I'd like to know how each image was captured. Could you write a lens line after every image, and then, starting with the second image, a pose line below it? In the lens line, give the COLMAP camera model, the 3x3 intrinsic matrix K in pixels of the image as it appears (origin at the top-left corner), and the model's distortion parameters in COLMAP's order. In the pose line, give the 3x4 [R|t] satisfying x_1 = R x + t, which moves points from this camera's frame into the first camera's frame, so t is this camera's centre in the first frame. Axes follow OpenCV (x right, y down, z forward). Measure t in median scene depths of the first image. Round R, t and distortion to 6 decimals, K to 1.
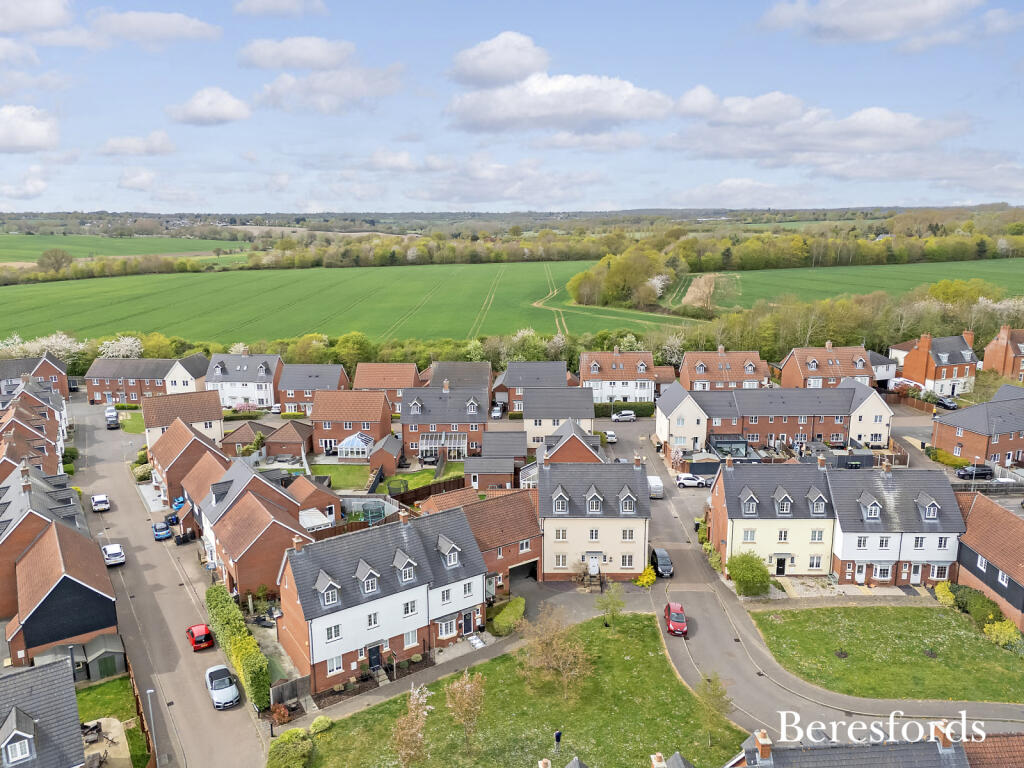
lens RADIAL K [[731.8, 0, 512.1], [0, 731.8, 383.5], [0, 0, 1]] dist [0.030634, 0.000711]
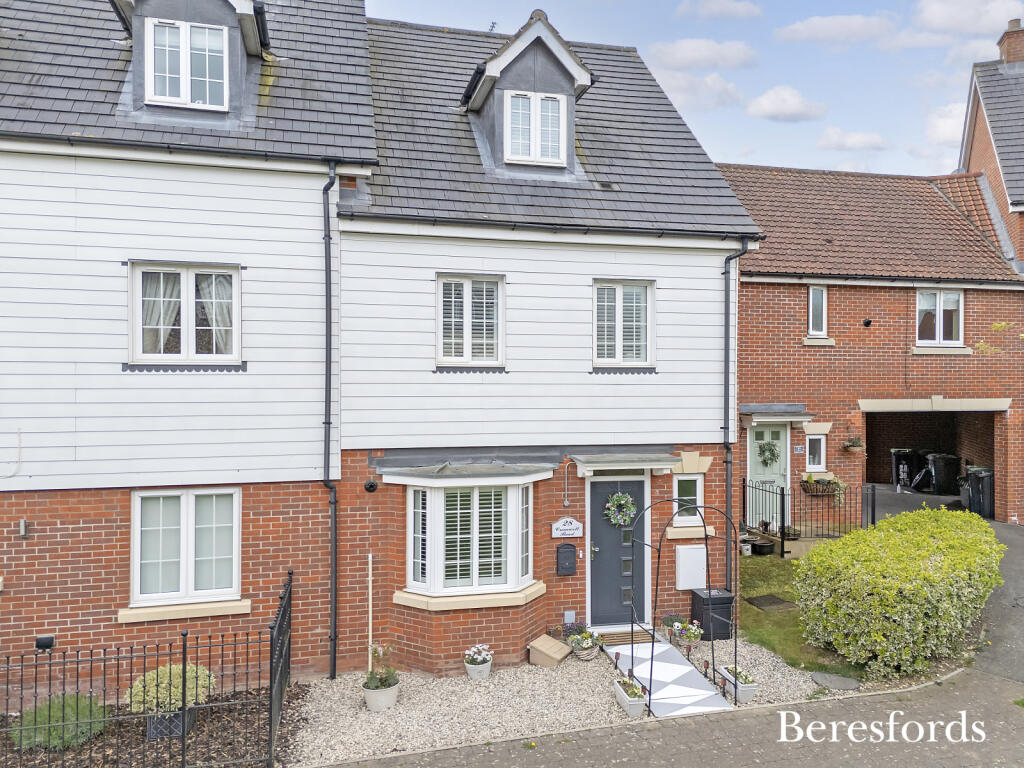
lens RADIAL K [[731.8, 0, 510.4], [0, 731.8, 384.1], [0, 0, 1]] dist [0.030634, 0.000711]
pose [[0.936351, 0.005556, -0.351022, -0.027546], [-0.078887, 0.977634, -0.194957, 0.326728], [0.342088, 0.210239, 0.915847, 0.851012]]
